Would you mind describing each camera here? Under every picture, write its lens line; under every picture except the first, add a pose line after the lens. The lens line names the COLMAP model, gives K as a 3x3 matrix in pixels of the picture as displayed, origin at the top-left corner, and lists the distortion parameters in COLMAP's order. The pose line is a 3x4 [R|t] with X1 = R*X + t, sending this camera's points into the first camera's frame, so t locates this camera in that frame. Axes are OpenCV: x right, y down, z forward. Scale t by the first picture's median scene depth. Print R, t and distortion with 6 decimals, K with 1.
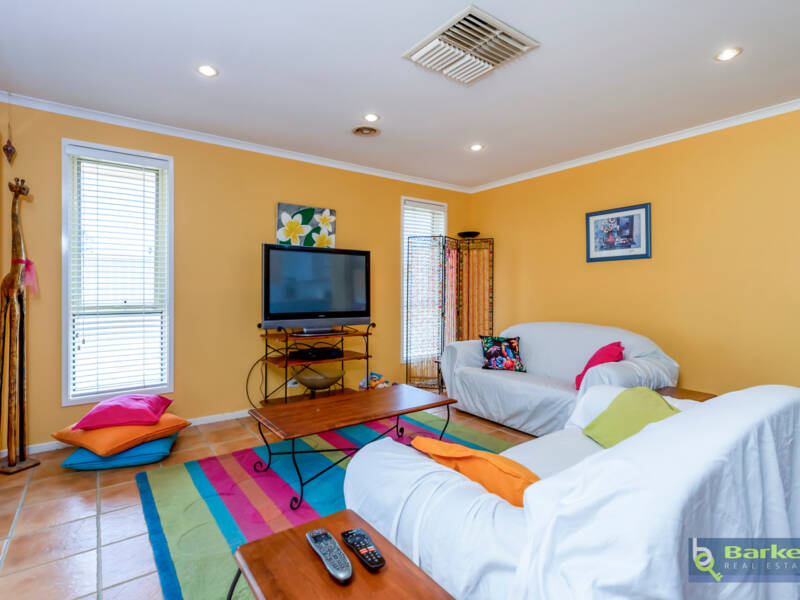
lens RADIAL K [[410.8, 0, 400.3], [0, 410.8, 291.2], [0, 0, 1]] dist [-0.005325, 0.000597]
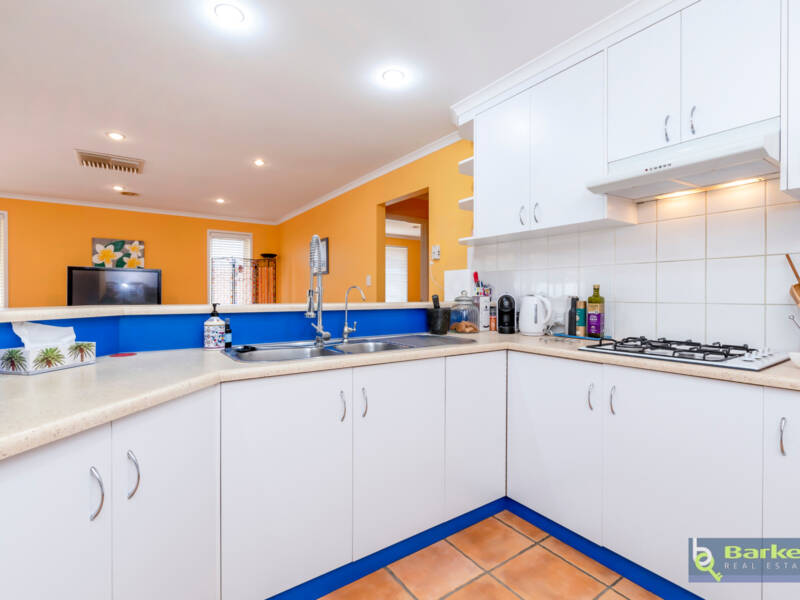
lens RADIAL K [[389.4, 0, 398.2], [0, 389.4, 296.9], [0, 0, 1]] dist [0.002869, 0.001584]
pose [[0.999829, -0.003885, -0.018101, 0.794994], [0.003820, 0.999986, -0.003615, 0.009177], [0.018115, 0.003546, 0.999830, -0.381494]]
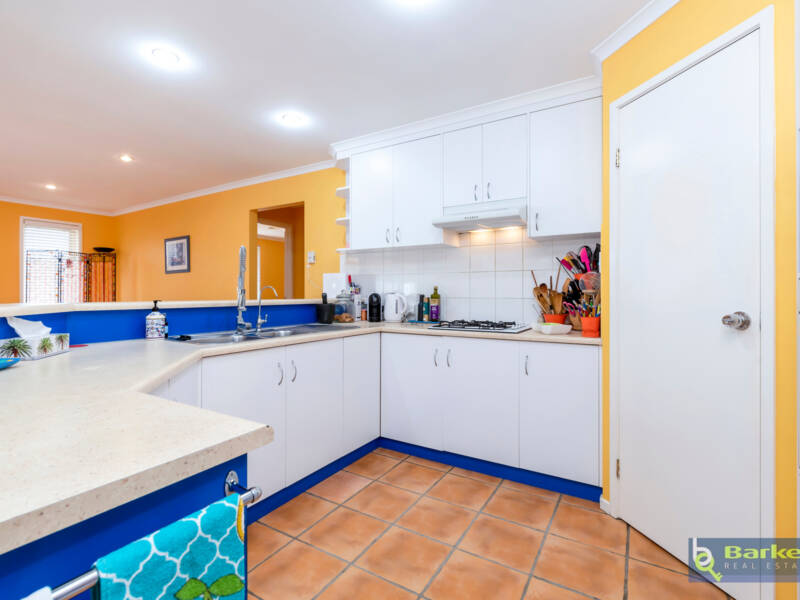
lens RADIAL K [[389.4, 0, 391.3], [0, 389.4, 292.2], [0, 0, 1]] dist [0.002869, 0.001584]
pose [[0.928388, -0.003227, 0.371597, 0.682322], [0.006932, 0.999939, -0.008637, 0.009970], [-0.371547, 0.010594, 0.928354, -0.539200]]
